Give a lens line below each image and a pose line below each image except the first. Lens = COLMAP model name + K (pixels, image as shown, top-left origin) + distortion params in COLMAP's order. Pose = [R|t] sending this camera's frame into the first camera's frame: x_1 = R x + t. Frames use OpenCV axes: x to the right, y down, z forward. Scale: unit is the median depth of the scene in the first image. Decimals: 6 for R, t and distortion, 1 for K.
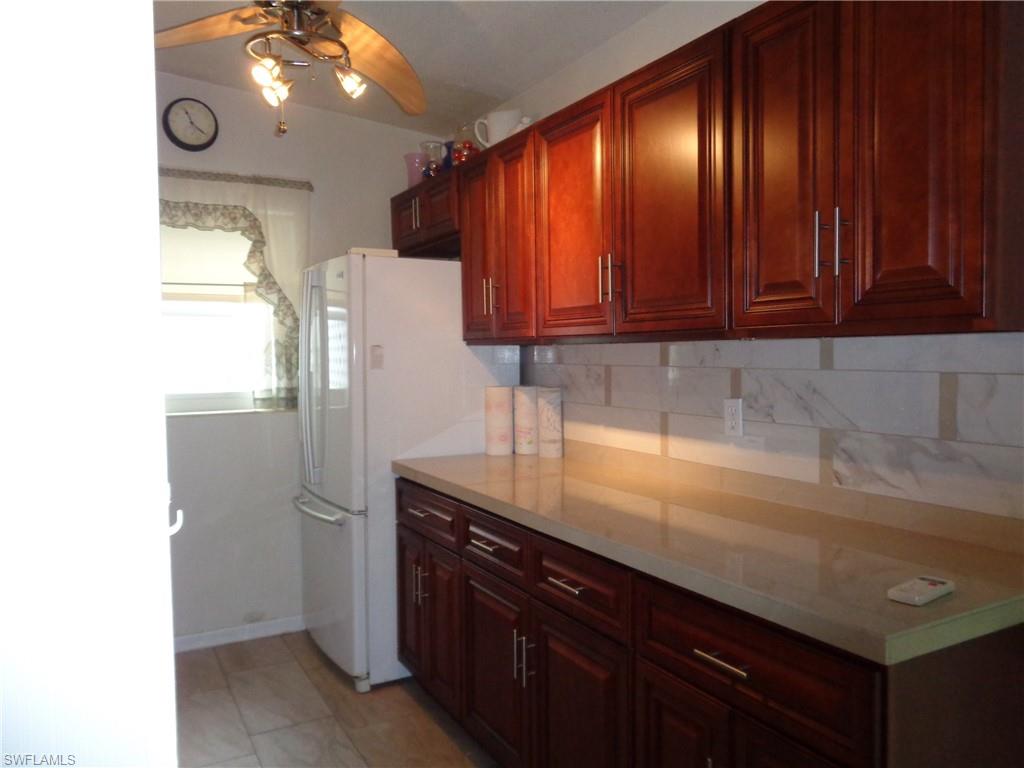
lens RADIAL K [[770.1, 0, 519.1], [0, 770.1, 384.7], [0, 0, 1]] dist [0.004853, -0.001896]
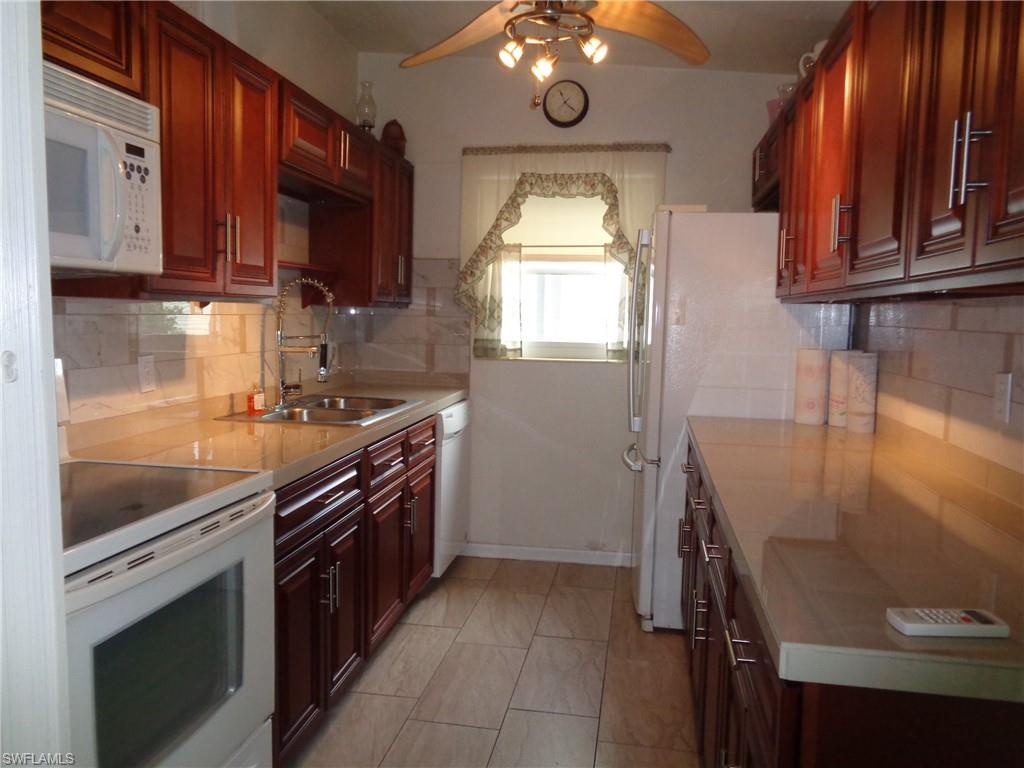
lens RADIAL K [[770.1, 0, 519.1], [0, 770.1, 384.7], [0, 0, 1]] dist [0.004853, -0.001896]
pose [[0.783930, 0.081918, -0.615421, 0.256583], [-0.054212, 0.996503, 0.063587, 0.004955], [0.618477, -0.016485, 0.785630, 0.064996]]
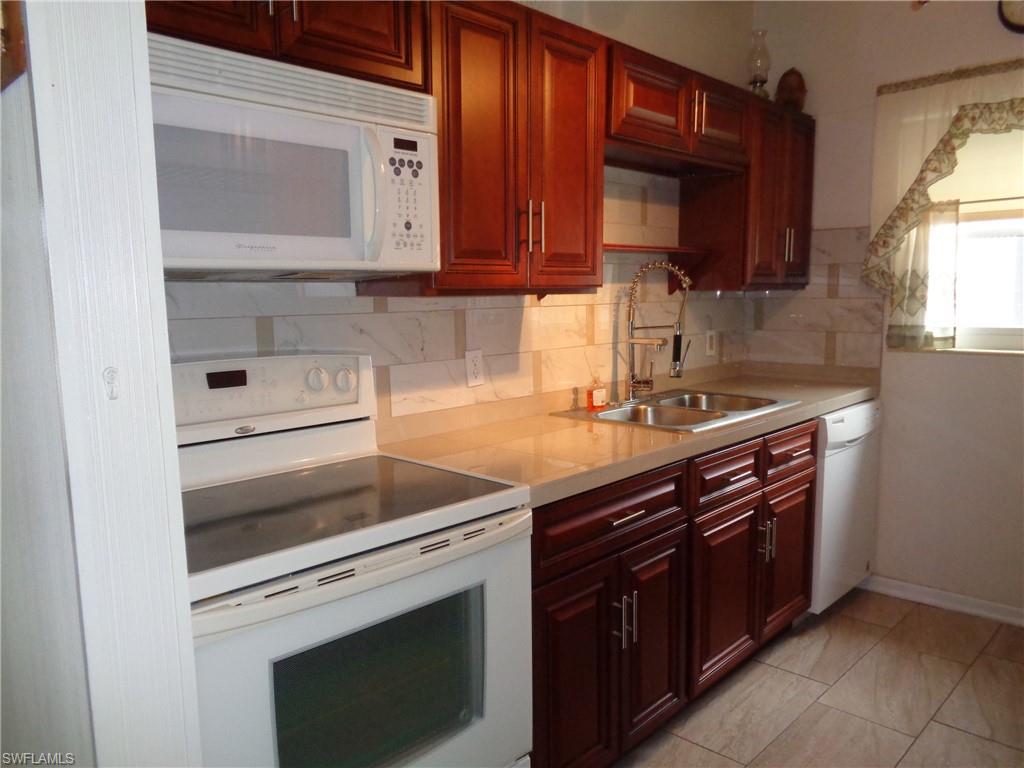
lens RADIAL K [[770.1, 0, 519.1], [0, 770.1, 384.7], [0, 0, 1]] dist [0.004853, -0.001896]
pose [[0.301829, 0.119084, -0.945895, 0.239363], [-0.029567, 0.992860, 0.115562, -0.009895], [0.952903, -0.006912, 0.303195, 0.234322]]
